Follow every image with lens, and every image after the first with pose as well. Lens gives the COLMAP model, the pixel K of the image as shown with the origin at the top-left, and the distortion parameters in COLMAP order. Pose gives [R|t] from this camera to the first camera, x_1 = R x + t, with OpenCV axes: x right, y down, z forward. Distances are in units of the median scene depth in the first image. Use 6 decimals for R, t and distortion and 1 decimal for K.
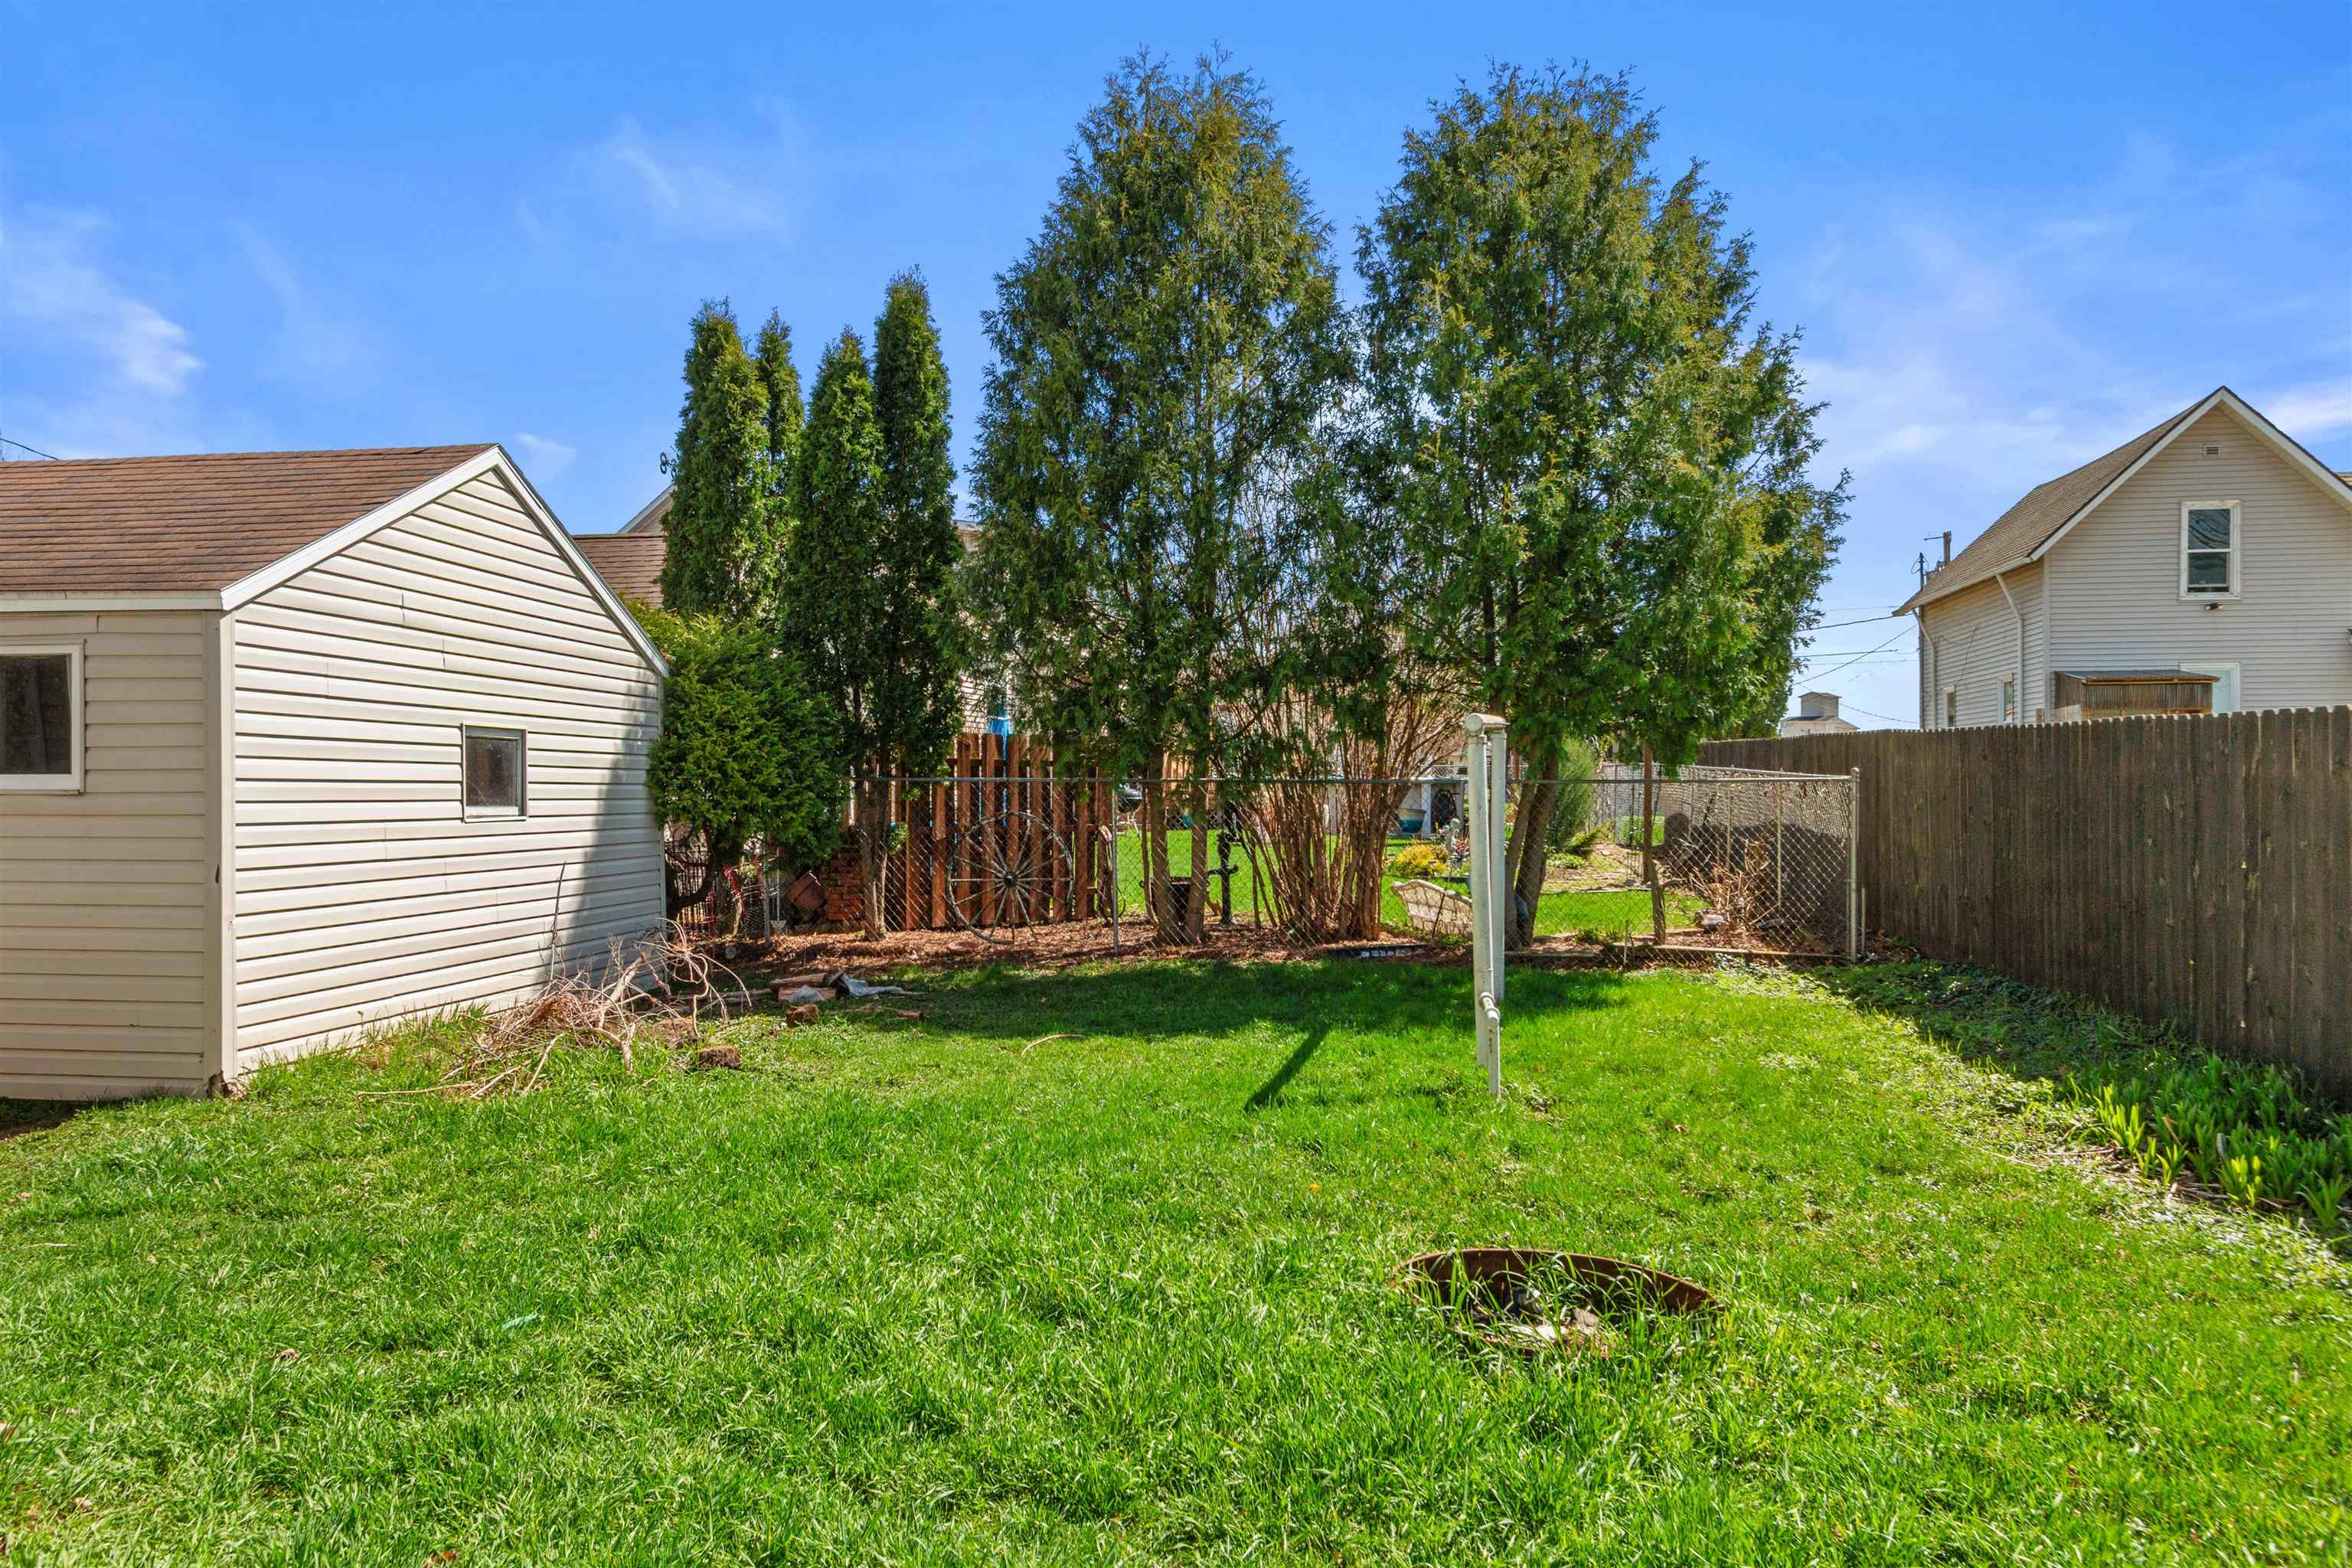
lens RADIAL K [[1605.0, 0, 1190.3], [0, 1605.0, 784.5], [0, 0, 1]] dist [0.002262, 0.009655]
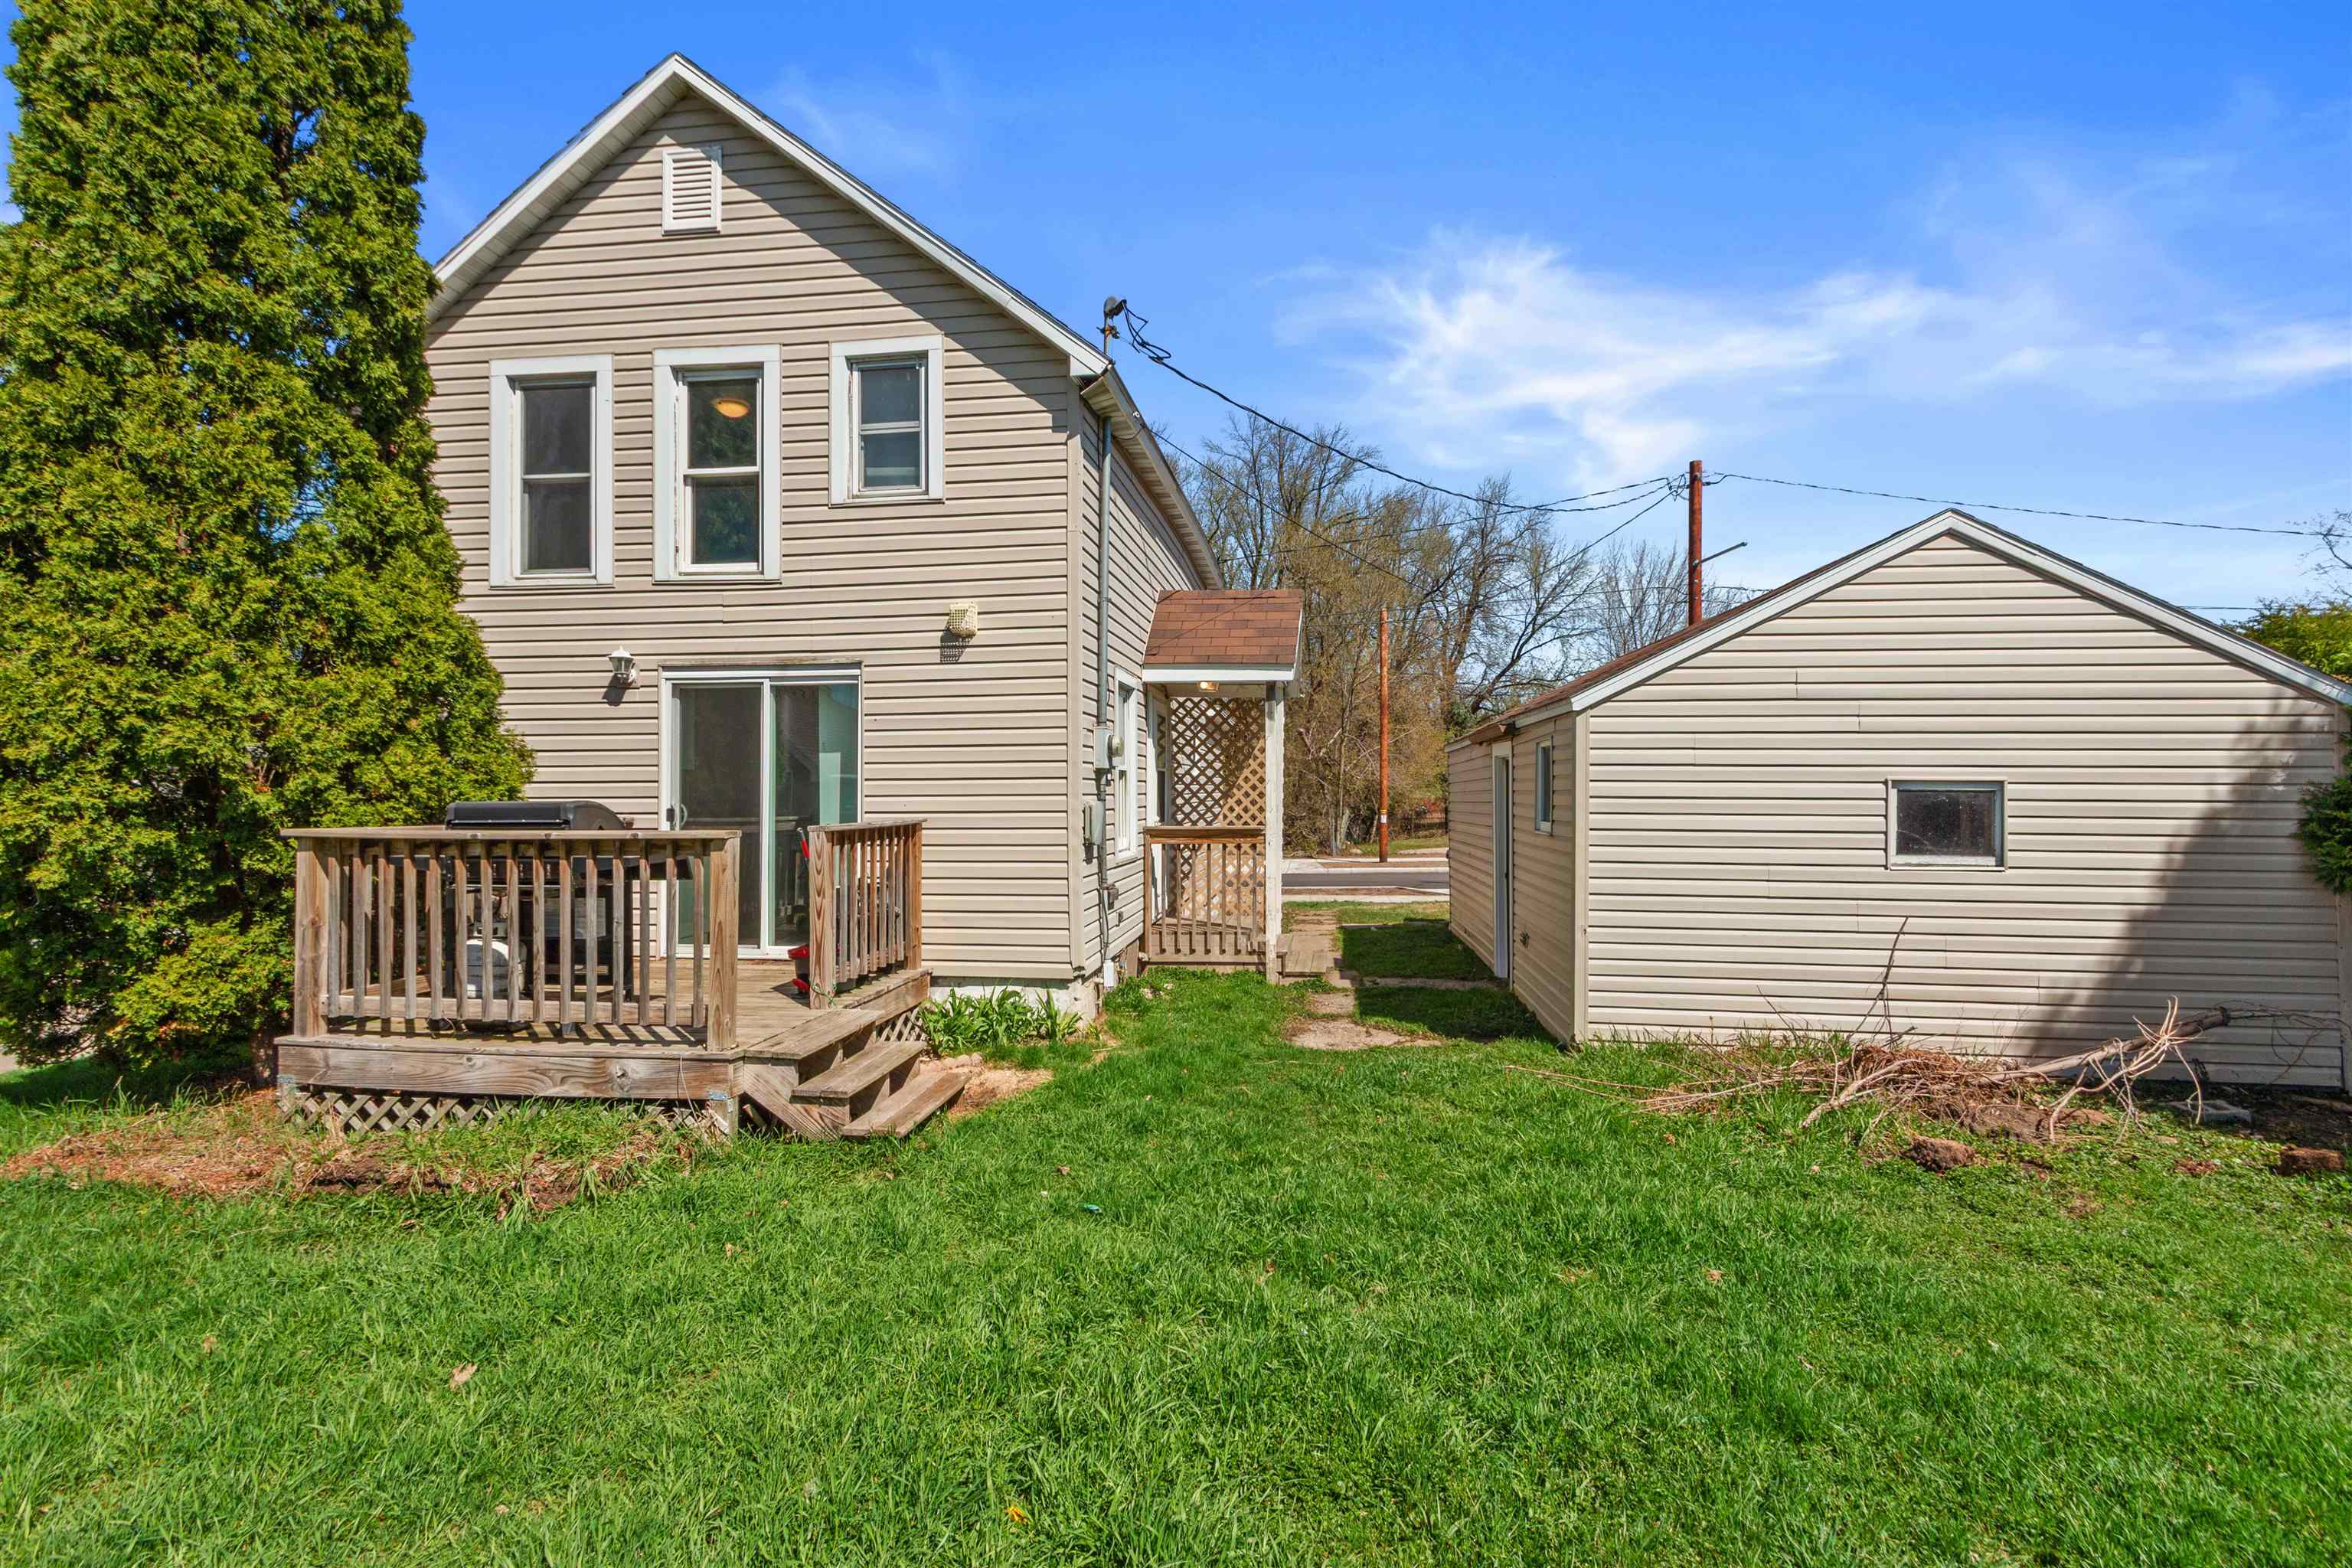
lens RADIAL K [[1090.5, 0, 1172.4], [0, 1090.5, 794.6], [0, 0, 1]] dist [0.009611, -0.001182]
pose [[-0.024801, 0.002469, -0.999689, 0.297898], [0.001145, 0.999996, 0.002441, -0.029290], [0.999692, -0.001084, -0.024804, 0.524188]]
